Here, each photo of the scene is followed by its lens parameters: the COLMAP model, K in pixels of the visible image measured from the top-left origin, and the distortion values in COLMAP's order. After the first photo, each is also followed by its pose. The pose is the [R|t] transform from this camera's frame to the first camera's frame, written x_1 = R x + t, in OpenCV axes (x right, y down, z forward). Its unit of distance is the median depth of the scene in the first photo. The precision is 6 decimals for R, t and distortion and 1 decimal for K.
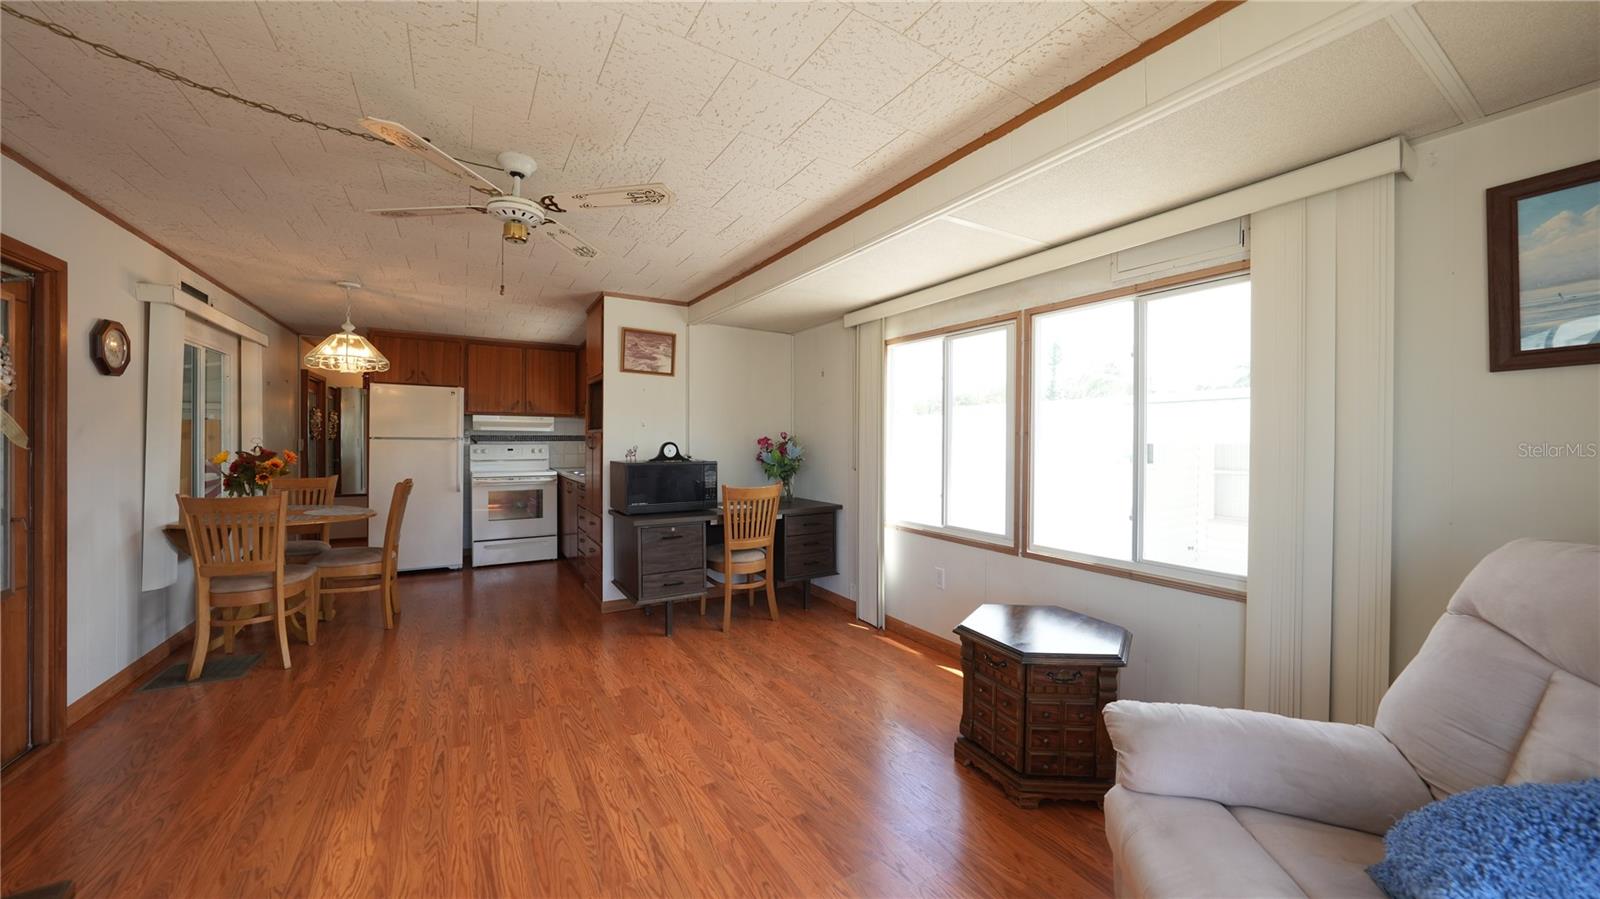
lens RADIAL K [[558.8, 0, 792.1], [0, 558.8, 445.0], [0, 0, 1]] dist [-0.013434, 0.000123]
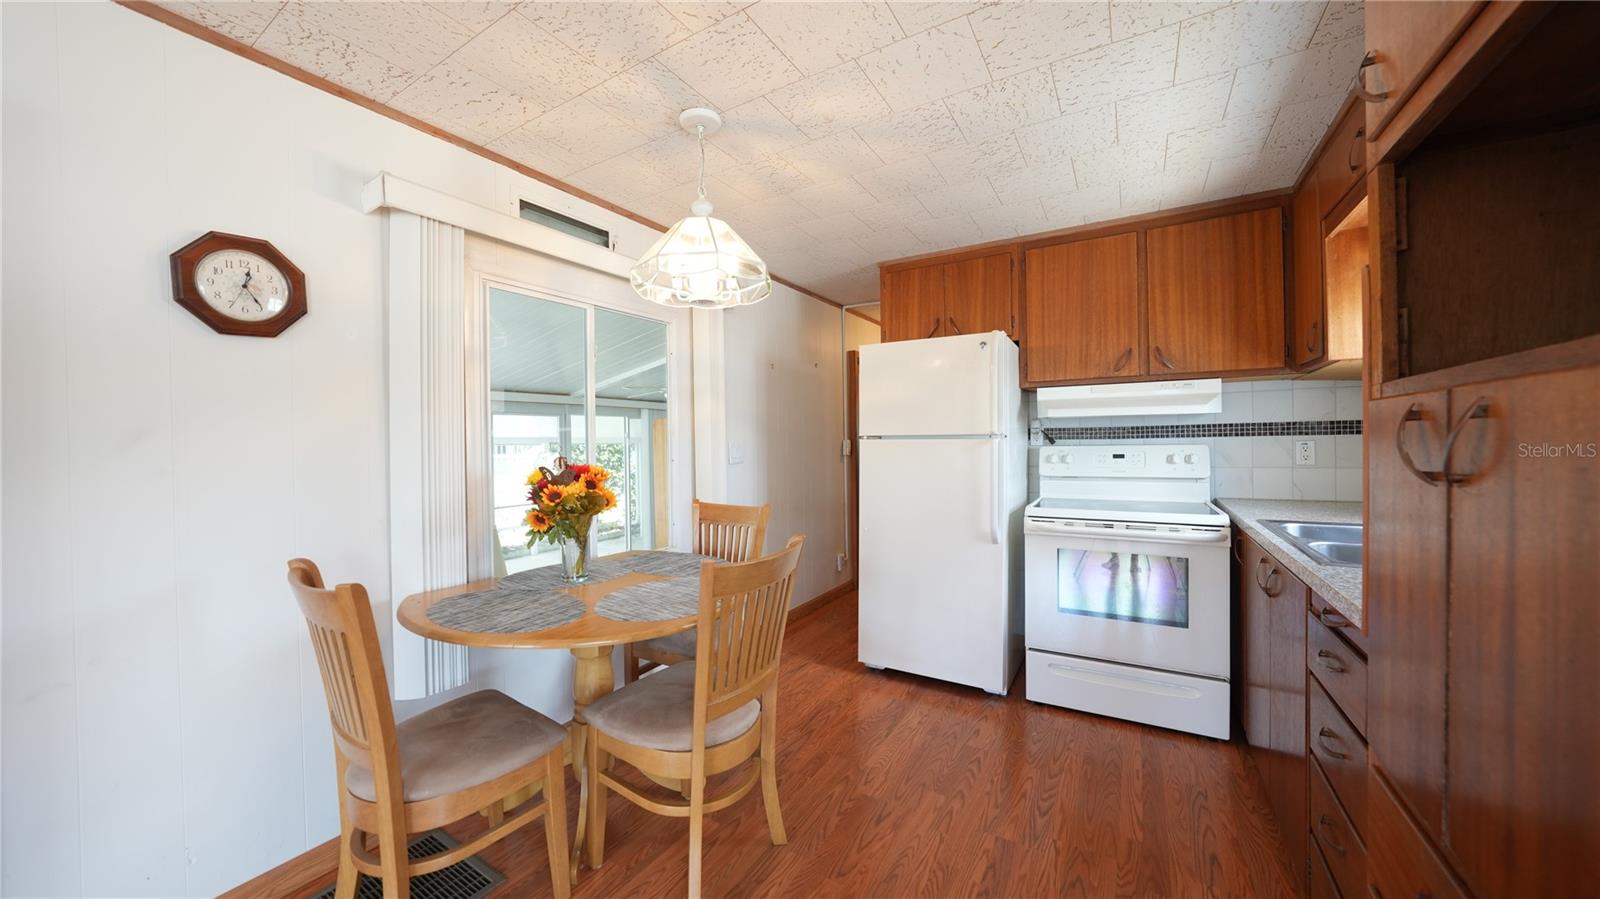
lens RADIAL K [[545.5, 0, 795.0], [0, 545.5, 443.0], [0, 0, 1]] dist [-0.027500, 0.000052]
pose [[0.457825, -0.006399, -0.889019, -0.353919], [0.009282, 0.999954, -0.002418, -0.007346], [0.888994, -0.007145, 0.457864, 0.867419]]
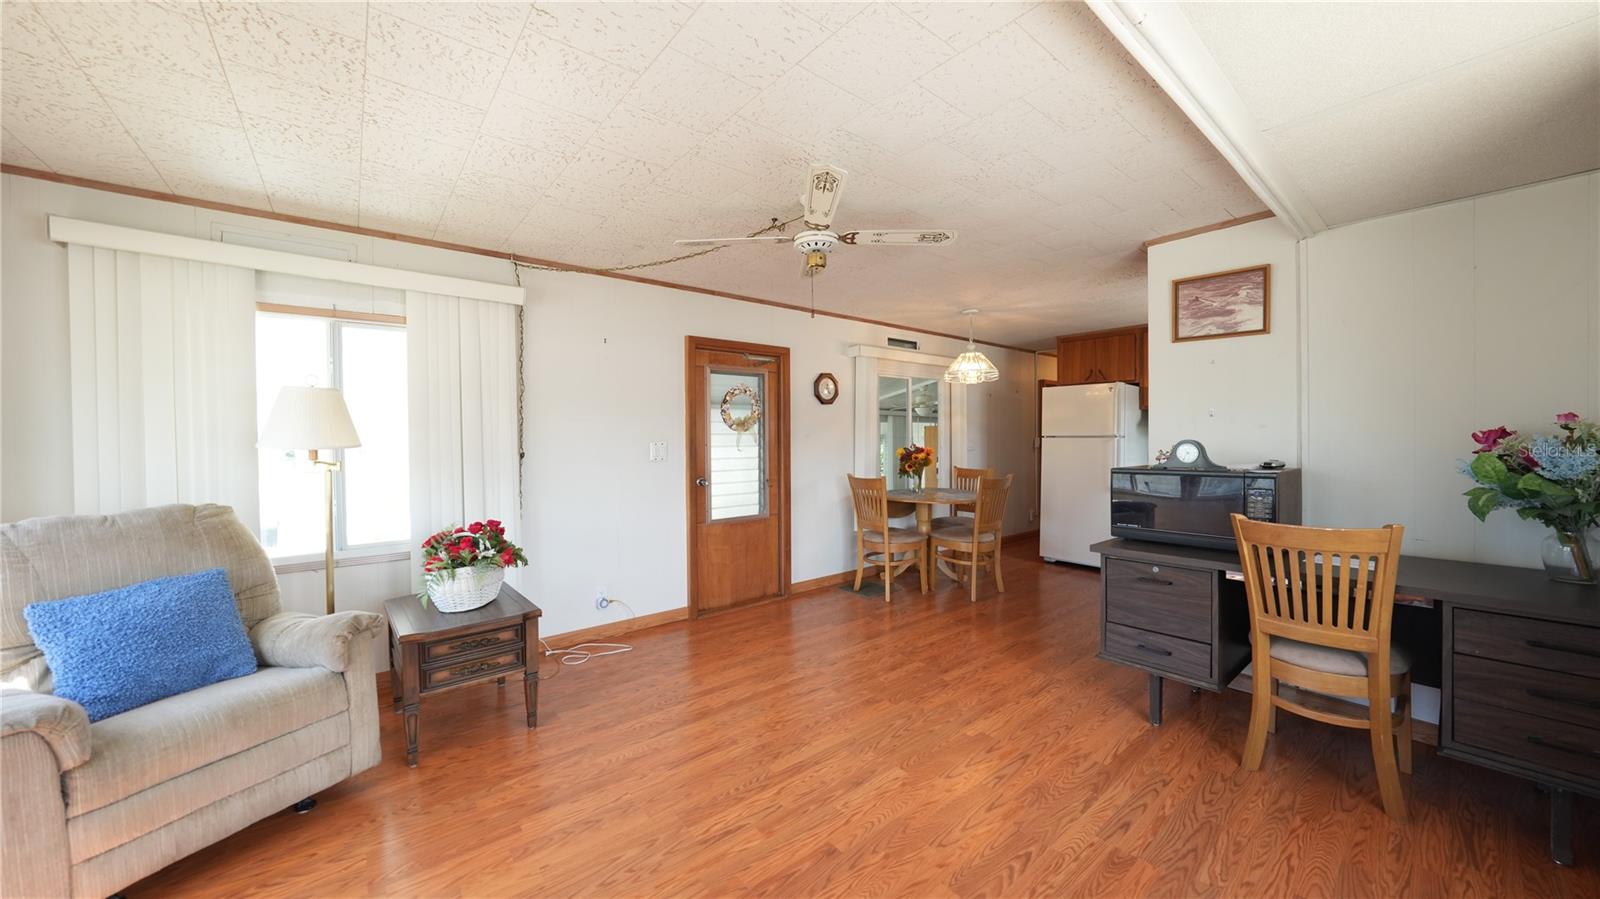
lens RADIAL K [[558.8, 0, 792.1], [0, 558.8, 445.0], [0, 0, 1]] dist [-0.013434, 0.000123]
pose [[0.139575, 0.005676, -0.990195, 0.364753], [0.001368, 0.999982, 0.005925, -0.003894], [0.990211, -0.002182, 0.139565, 0.443643]]
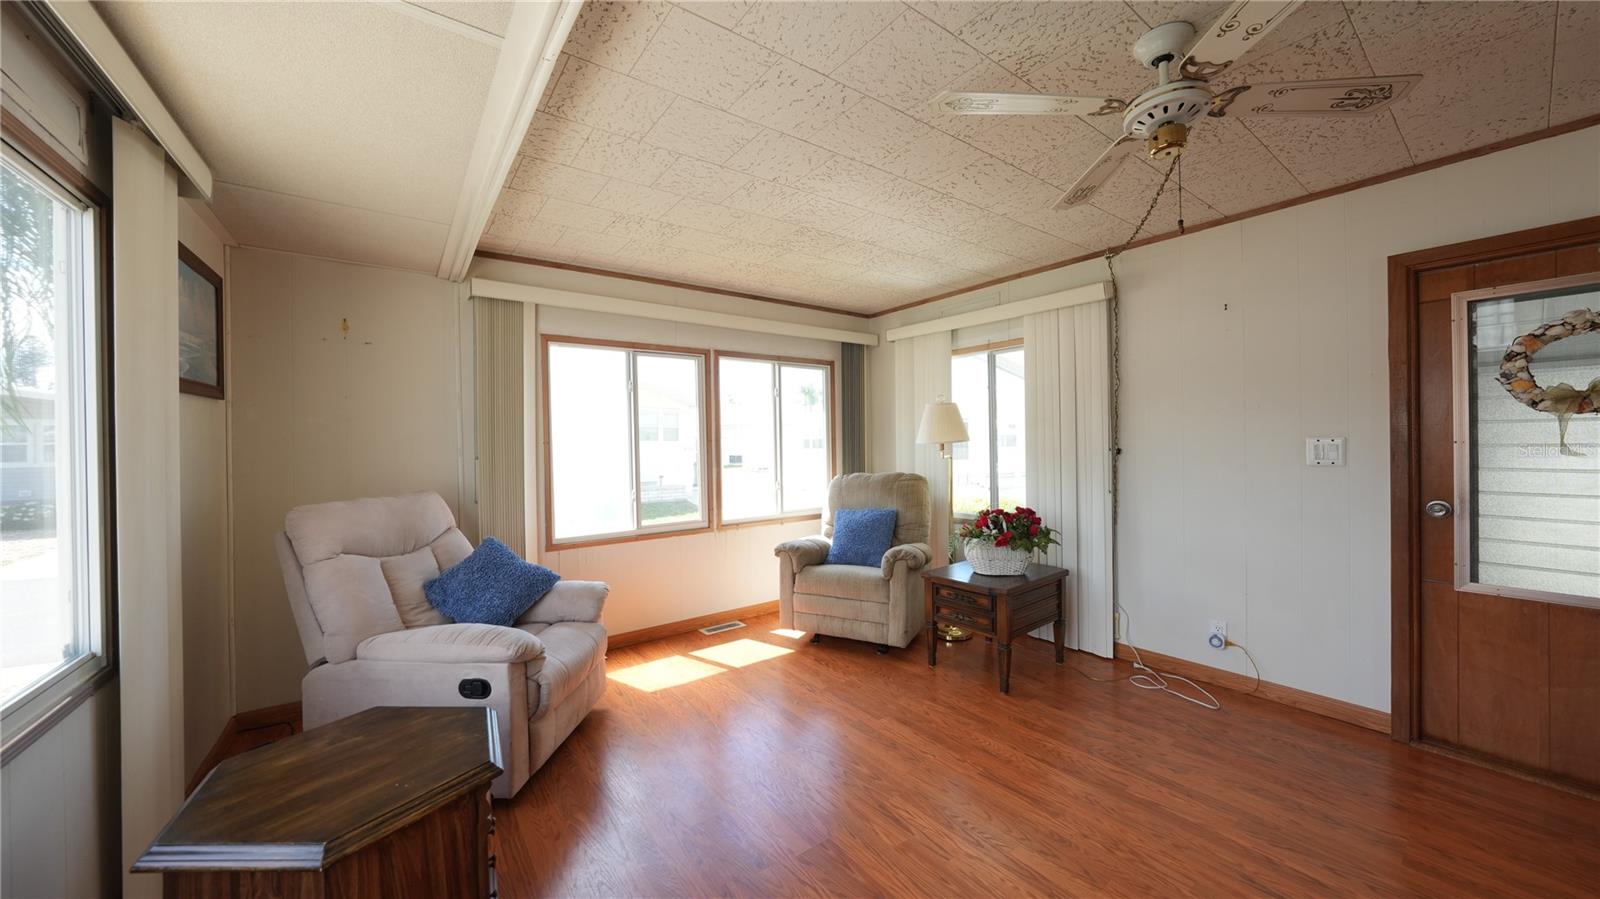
lens RADIAL K [[555.8, 0, 795.8], [0, 555.8, 444.9], [0, 0, 1]] dist [-0.006502, 0.000055]
pose [[-0.995038, 0.010424, -0.098952, 0.022222], [0.009145, 0.999869, 0.013365, -0.008505], [0.099078, 0.012394, -0.995002, 0.929292]]
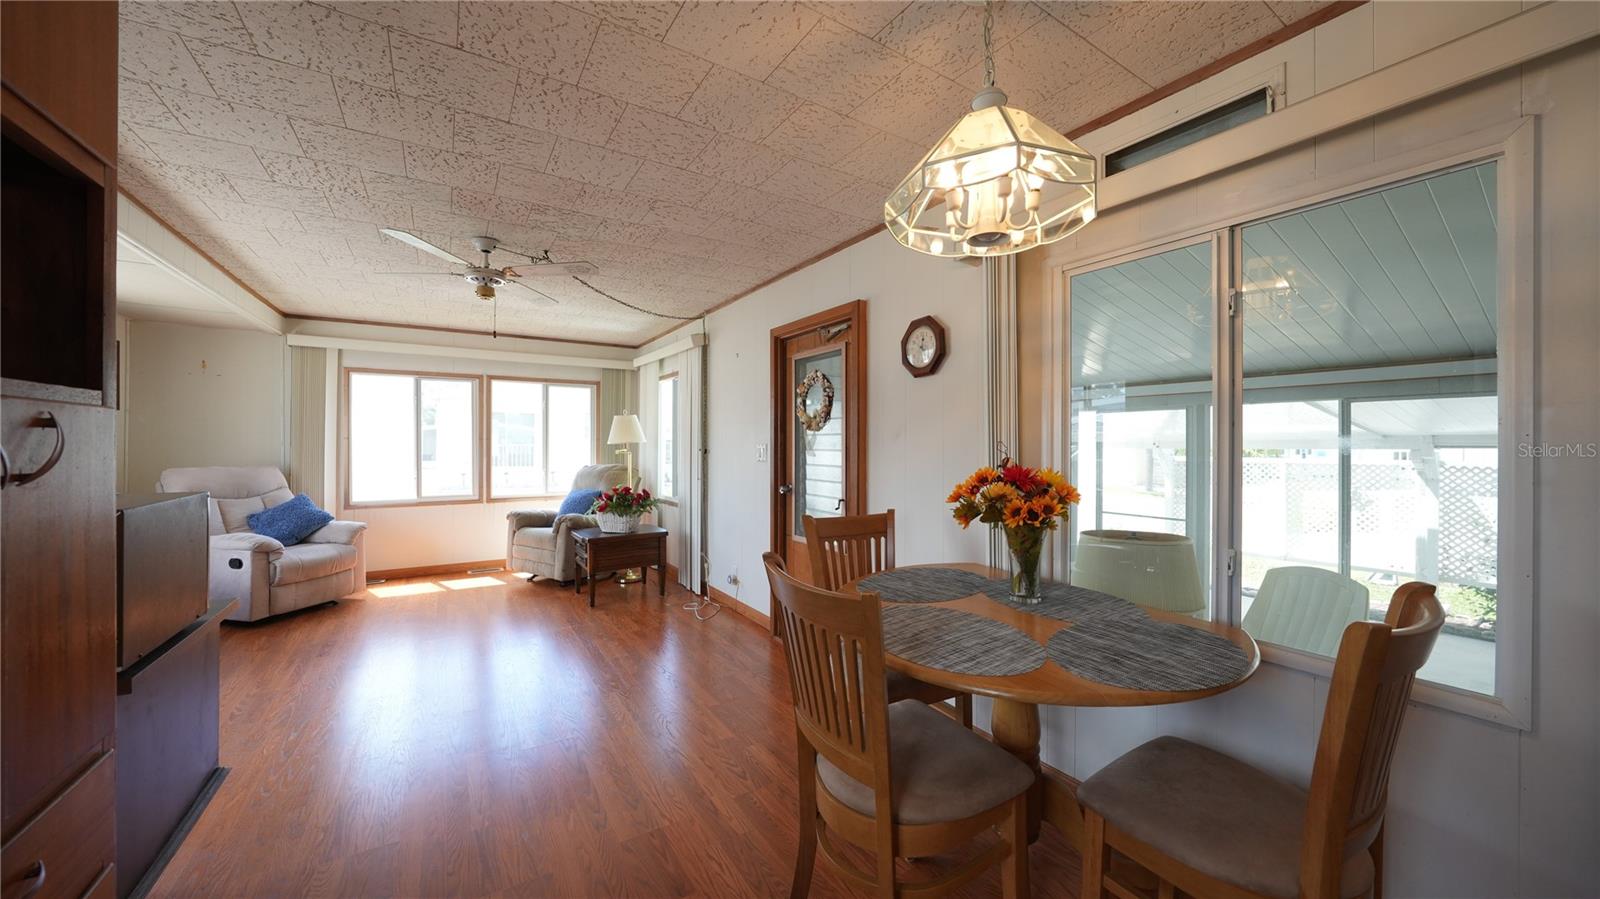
lens RADIAL K [[545.5, 0, 795.0], [0, 545.5, 443.0], [0, 0, 1]] dist [-0.027500, 0.000052]
pose [[-0.999333, -0.008014, -0.035623, -0.686324], [-0.008304, 0.999933, 0.008005, -0.011769], [0.035557, 0.008295, -0.999333, 1.333751]]
